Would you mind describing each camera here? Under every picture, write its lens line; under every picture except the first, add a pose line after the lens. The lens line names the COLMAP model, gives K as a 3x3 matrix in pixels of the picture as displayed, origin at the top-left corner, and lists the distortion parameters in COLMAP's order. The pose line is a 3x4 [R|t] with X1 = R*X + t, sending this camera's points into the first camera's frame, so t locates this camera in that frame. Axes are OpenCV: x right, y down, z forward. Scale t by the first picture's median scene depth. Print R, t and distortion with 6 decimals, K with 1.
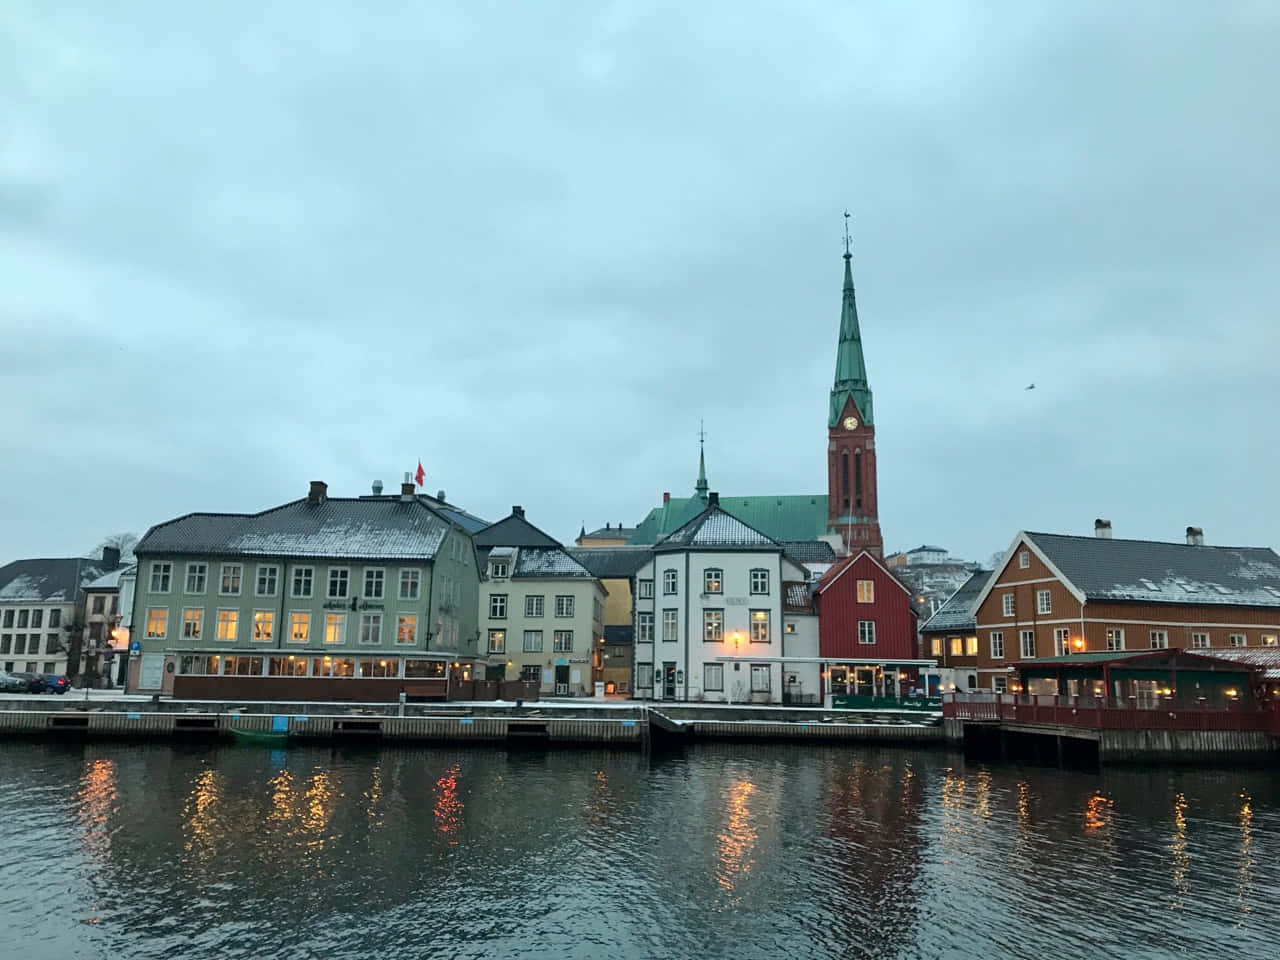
lens RADIAL K [[1018.9, 0, 640.0], [0, 1018.9, 480.0], [0, 0, 1]] dist [0.082426, -0.004966]
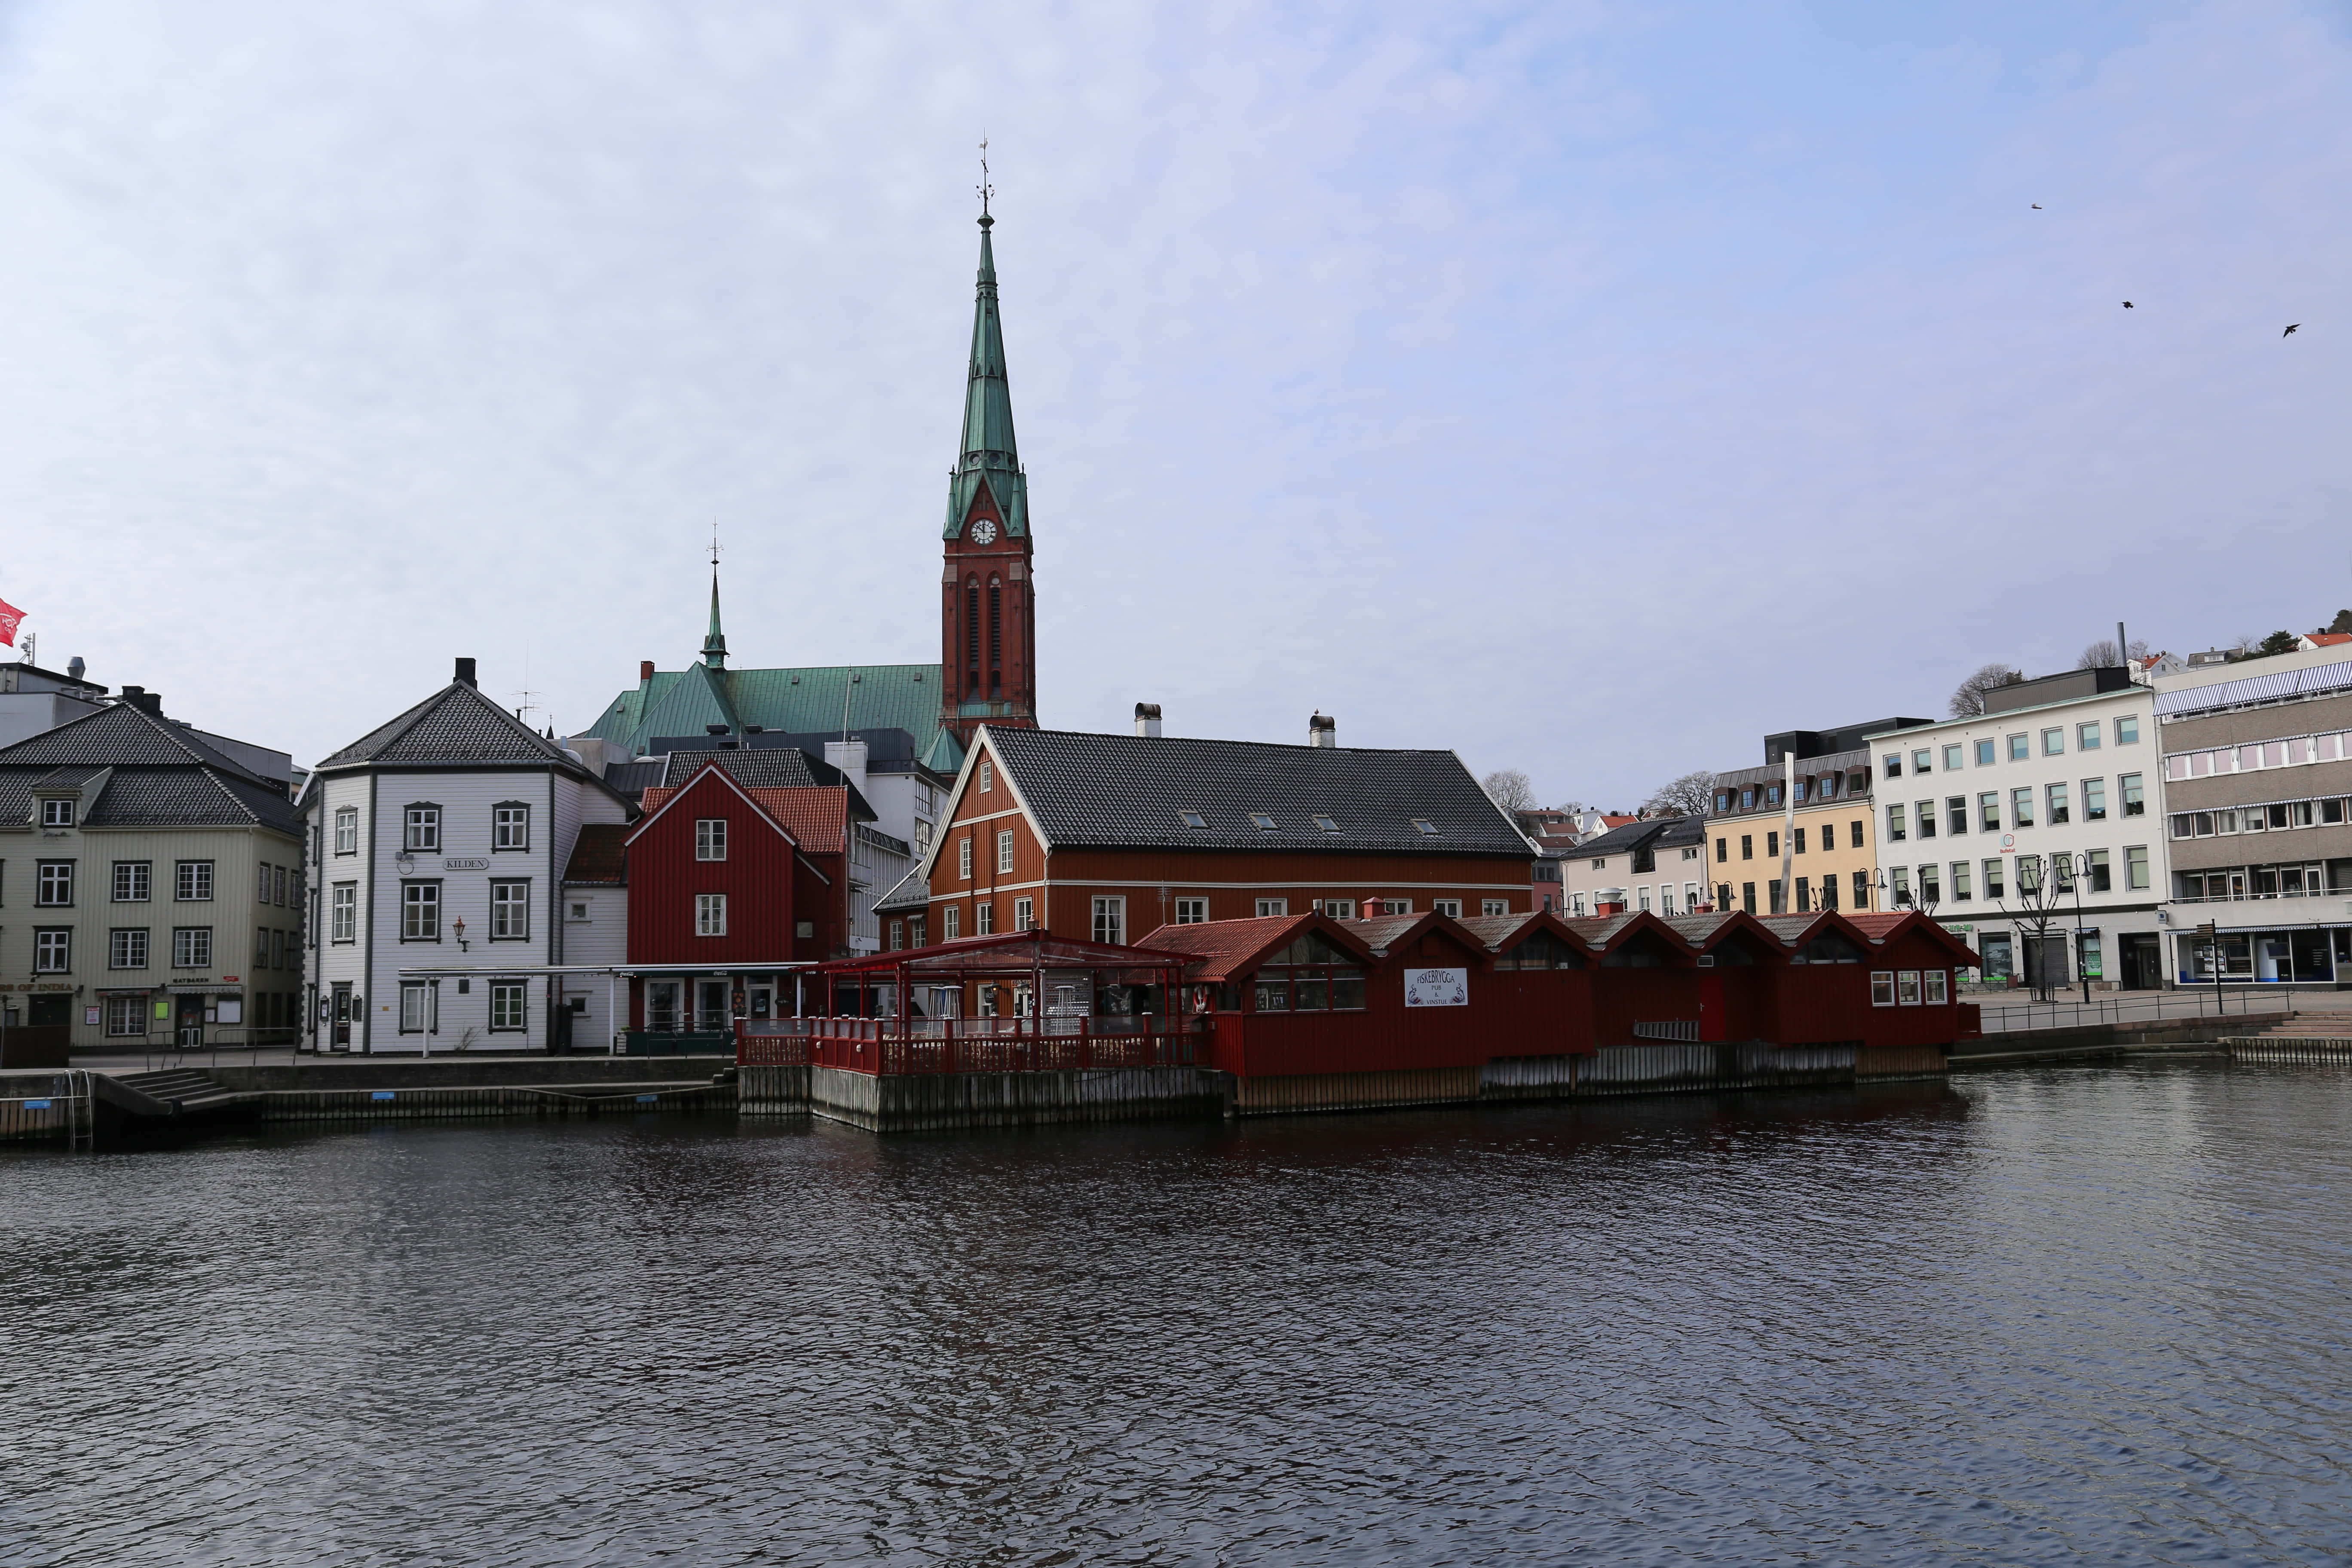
lens RADIAL K [[1860.0, 0, 1176.0], [0, 1860.0, 784.0], [0, 0, 1]] dist [-0.002348, 0.000060]
pose [[0.986825, -0.013861, 0.161196, 0.286185], [0.001293, 0.996967, 0.077813, 0.002661], [-0.161786, -0.076579, 0.983850, -0.003615]]
